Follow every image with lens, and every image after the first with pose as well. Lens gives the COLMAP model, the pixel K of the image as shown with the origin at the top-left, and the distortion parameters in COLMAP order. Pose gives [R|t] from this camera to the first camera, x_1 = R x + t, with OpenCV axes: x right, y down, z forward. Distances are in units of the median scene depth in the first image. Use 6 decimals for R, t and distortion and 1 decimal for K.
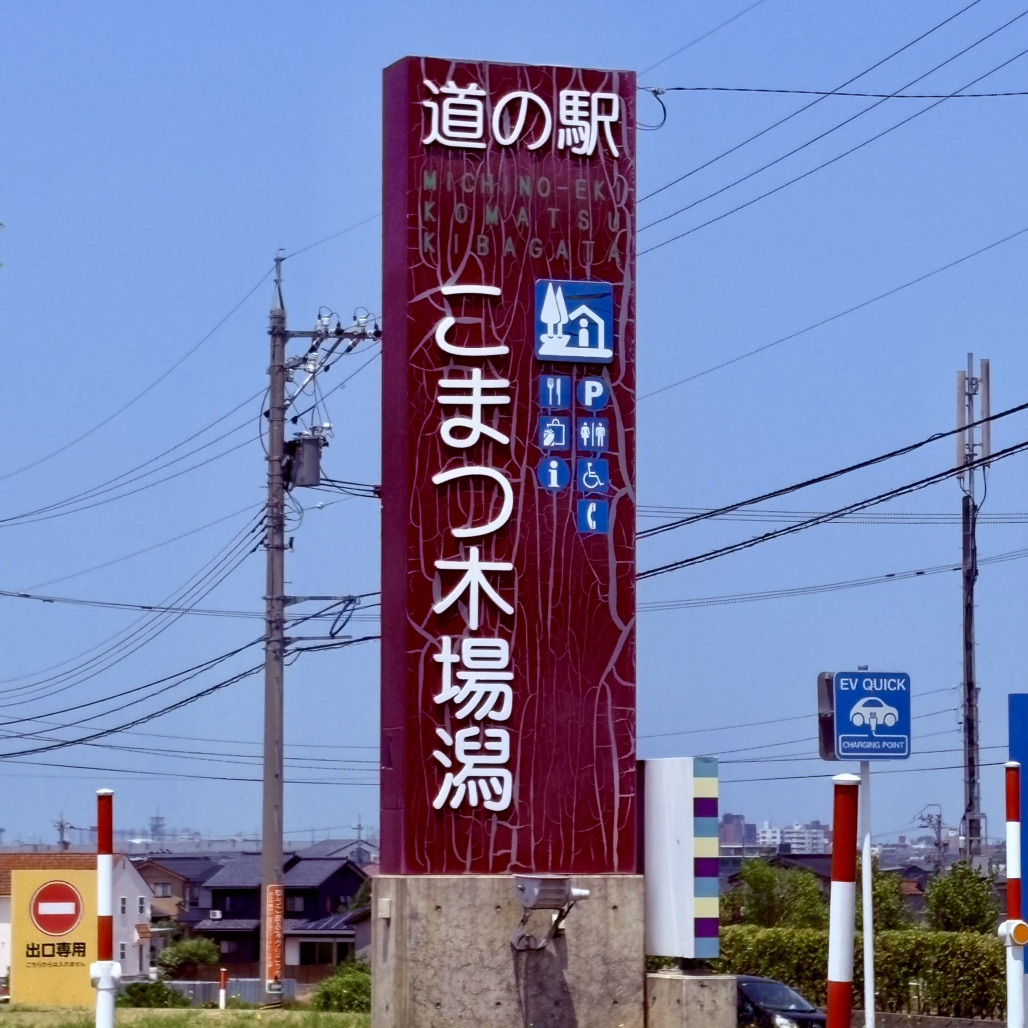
lens RADIAL K [[4067.8, 0, 514.1], [0, 4067.8, 493.6], [0, 0, 1]] dist [0.271775, 1.509793]
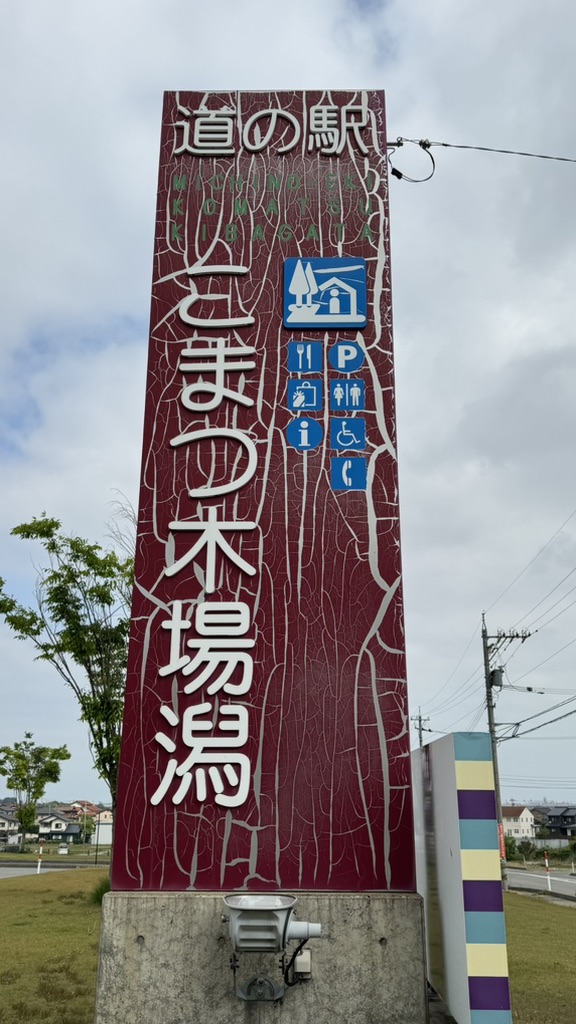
lens RADIAL K [[845.1, 0, 288.0], [0, 845.1, 512.0], [0, 0, 1]] dist [0.171560, -0.329799]
pose [[0.938378, -0.111660, -0.327075, 0.069707], [0.025869, 0.966409, -0.255705, 0.064310], [0.344641, 0.231487, 0.909745, 0.824629]]
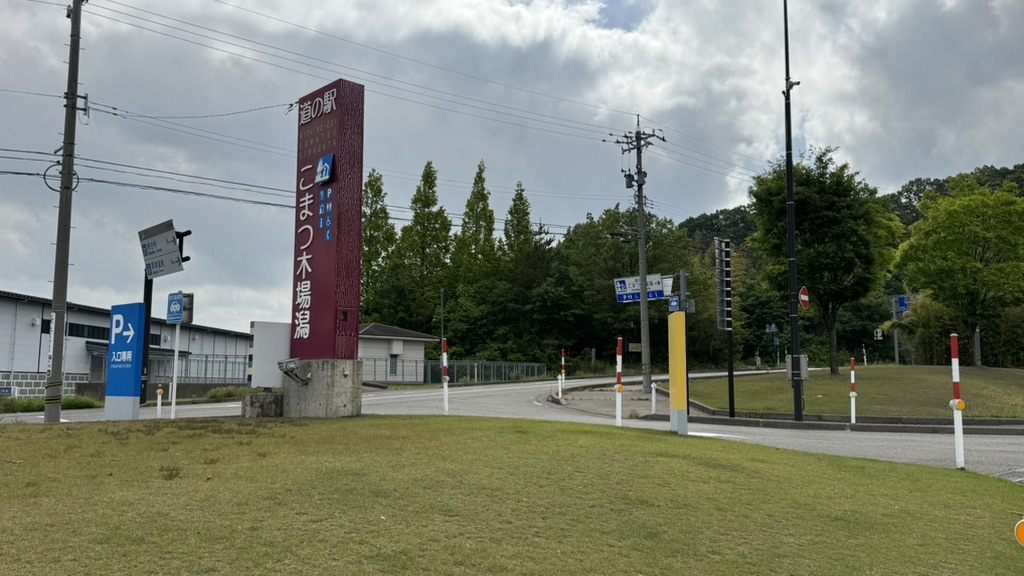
lens RADIAL K [[845.1, 0, 512.0], [0, 845.1, 288.0], [0, 0, 1]] dist [0.171560, -0.329799]
pose [[0.398712, -0.111333, -0.910293, 0.621059], [0.071815, 0.993346, -0.090036, 0.107409], [0.914260, -0.029475, 0.404054, 0.879812]]
